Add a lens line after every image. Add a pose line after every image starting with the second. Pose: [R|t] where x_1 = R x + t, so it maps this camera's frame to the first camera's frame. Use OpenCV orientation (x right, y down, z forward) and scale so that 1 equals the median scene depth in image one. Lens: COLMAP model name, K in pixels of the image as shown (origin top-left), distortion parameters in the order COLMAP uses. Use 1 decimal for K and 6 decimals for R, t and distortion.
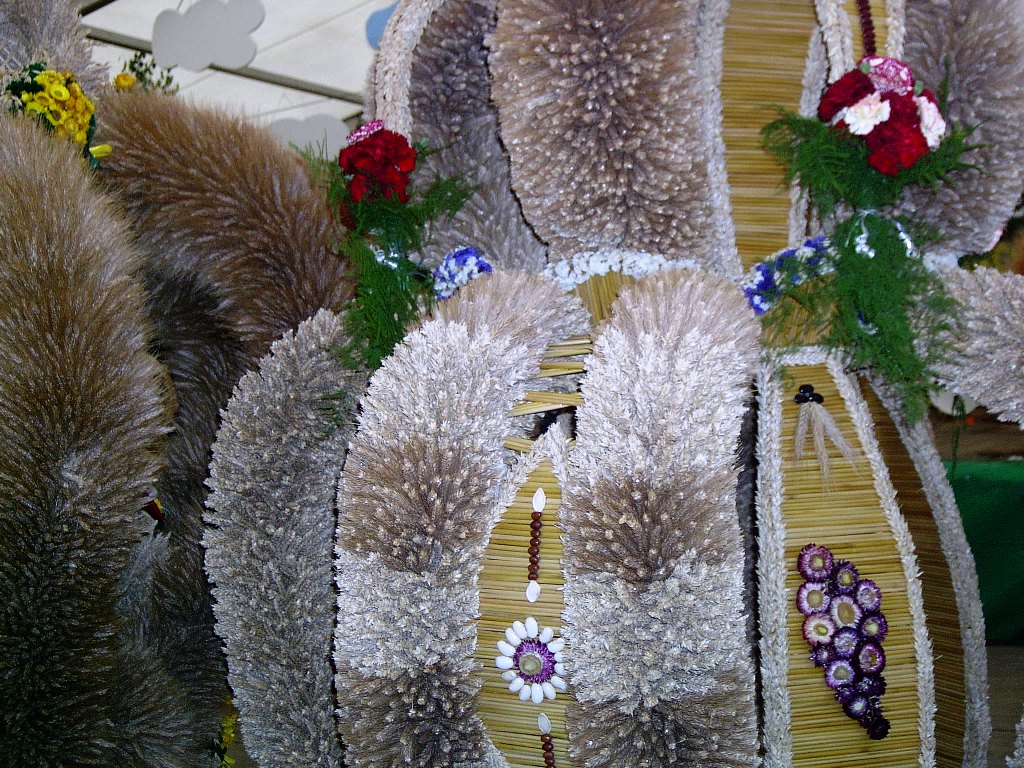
lens RADIAL K [[1820.3, 0, 512.0], [0, 1820.3, 384.0], [0, 0, 1]] dist [-0.110104, -0.103251]
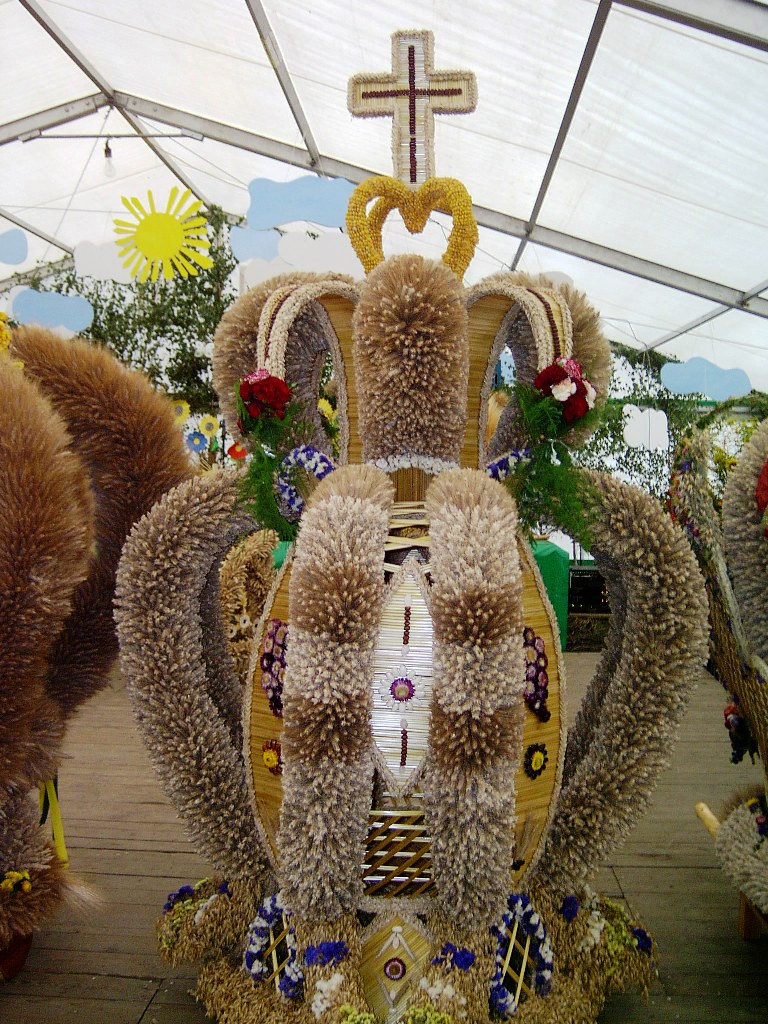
lens RADIAL K [[1111.8, 0, 384.3], [0, 1111.8, 502.0], [0, 0, 1]] dist [-0.102965, 0.007790]
pose [[0.934991, 0.016799, 0.354274, -0.367443], [-0.022686, 0.999665, 0.012471, -0.042045], [-0.353946, -0.019697, 0.935058, -0.005921]]
